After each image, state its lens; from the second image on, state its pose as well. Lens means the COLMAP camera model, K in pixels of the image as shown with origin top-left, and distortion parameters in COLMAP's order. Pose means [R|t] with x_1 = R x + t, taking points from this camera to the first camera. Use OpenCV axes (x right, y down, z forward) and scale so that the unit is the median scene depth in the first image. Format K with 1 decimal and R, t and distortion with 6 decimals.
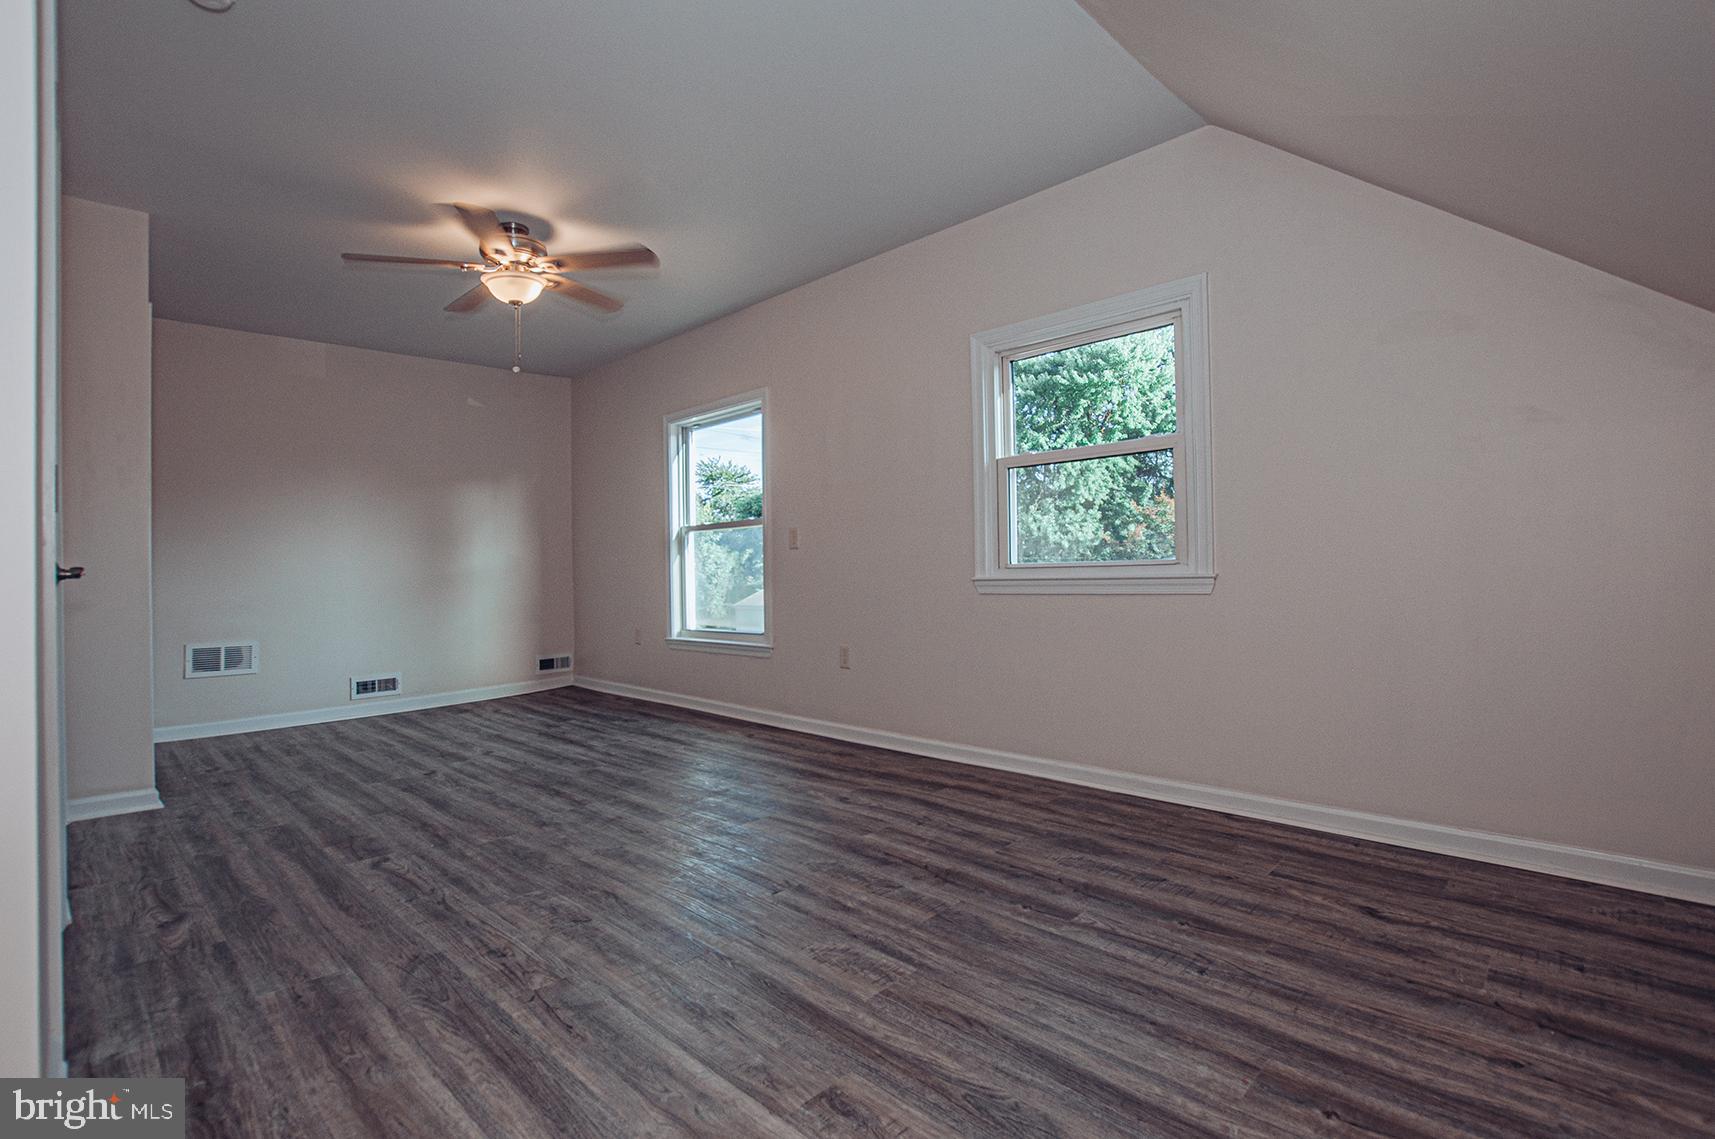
lens RADIAL K [[793.1, 0, 842.8], [0, 793.1, 564.5], [0, 0, 1]] dist [-0.029172, 0.001830]
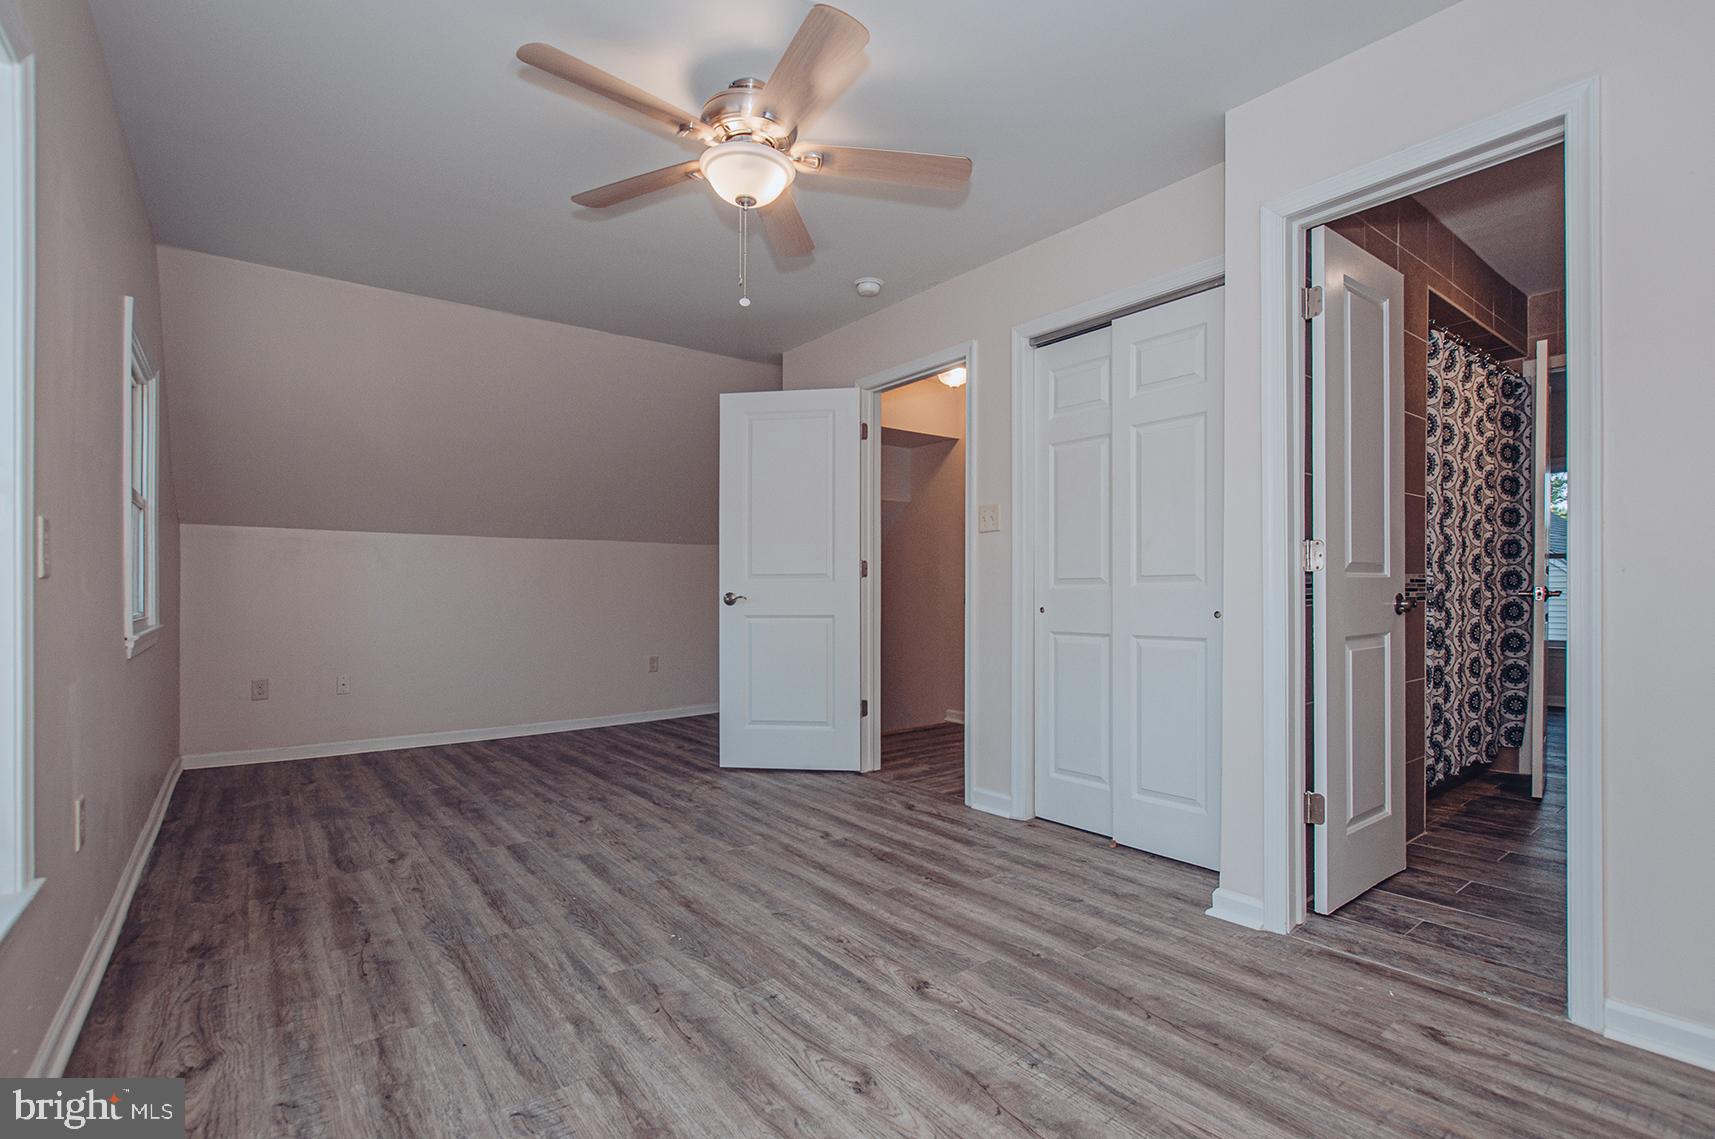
lens RADIAL K [[793.1, 0, 871.4], [0, 793.1, 587.4], [0, 0, 1]] dist [-0.029172, 0.001830]
pose [[-0.992551, 0.031407, 0.117712, -0.827382], [0.030182, 0.999470, -0.012173, 0.000354], [-0.118032, -0.008530, -0.992973, 2.258102]]
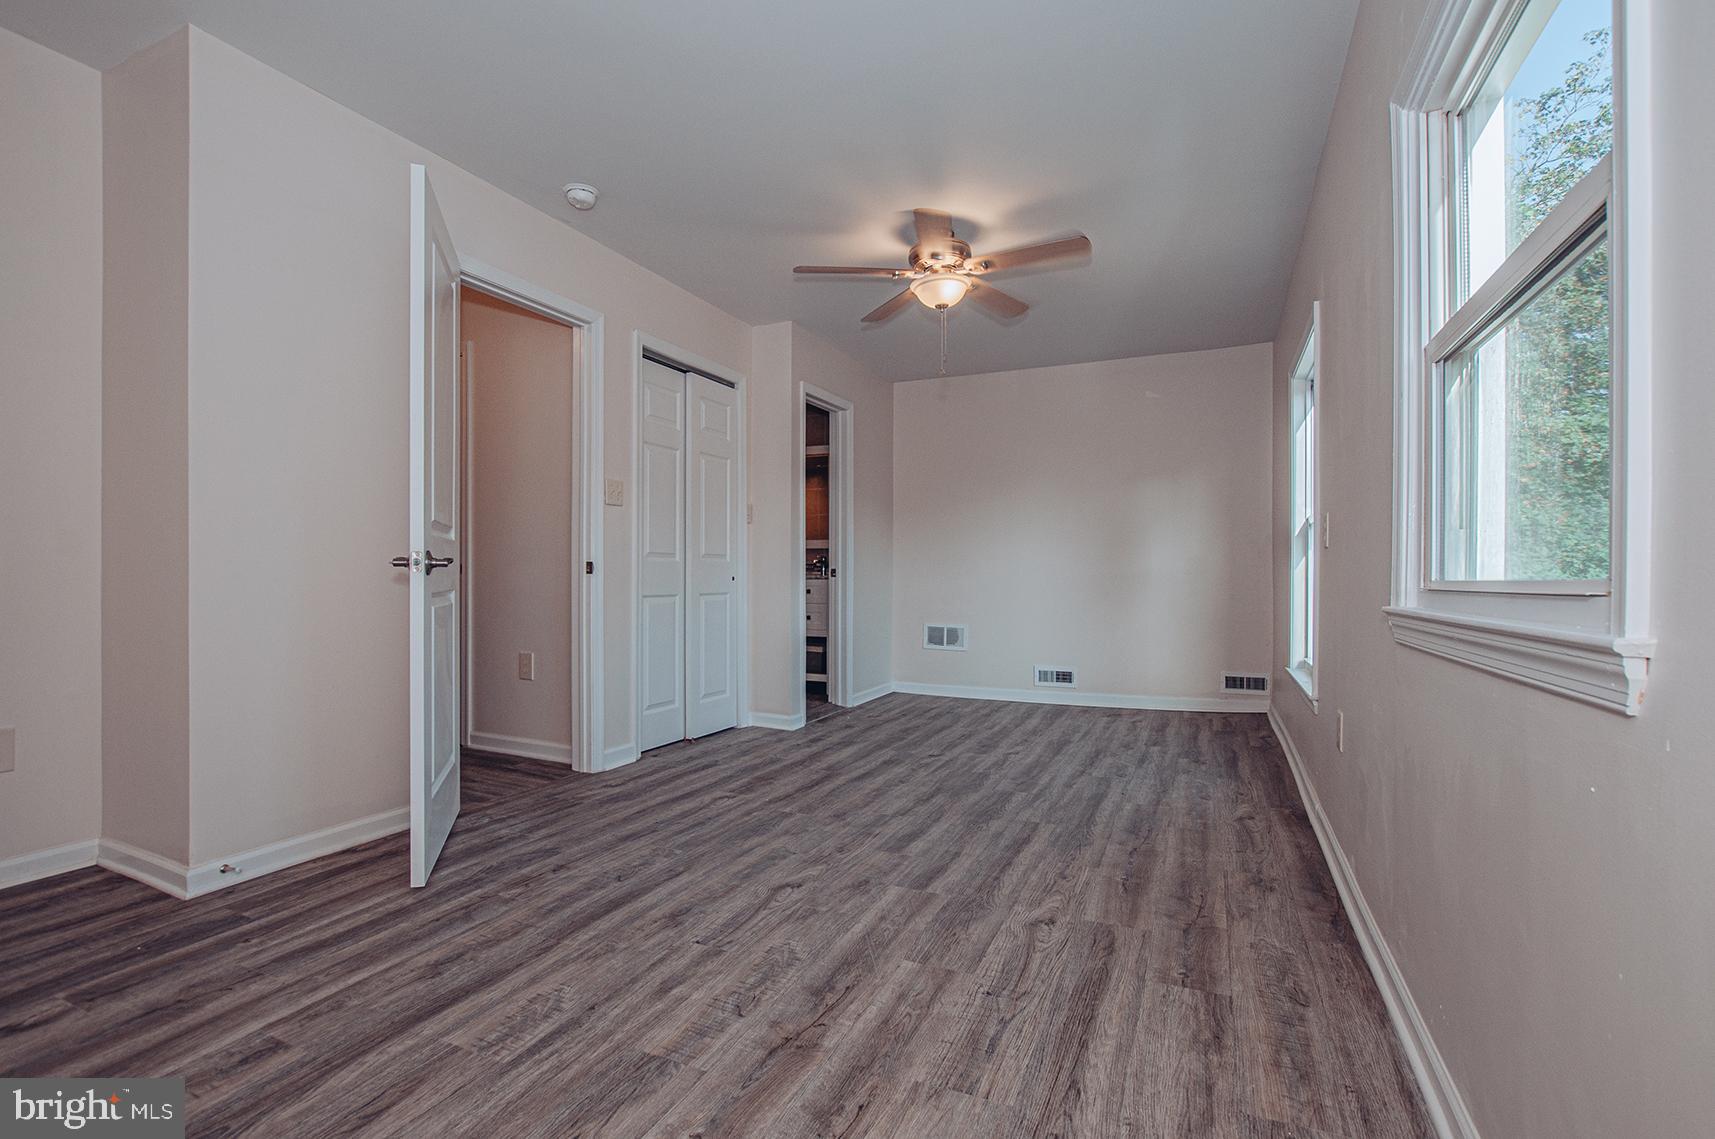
lens RADIAL K [[793.1, 0, 849.7], [0, 793.1, 575.7], [0, 0, 1]] dist [-0.029172, 0.001830]
pose [[0.346261, 0.026404, -0.937767, 0.685323], [-0.011466, 0.999648, 0.023913, -0.015617], [0.938068, 0.002472, 0.346442, 0.739533]]
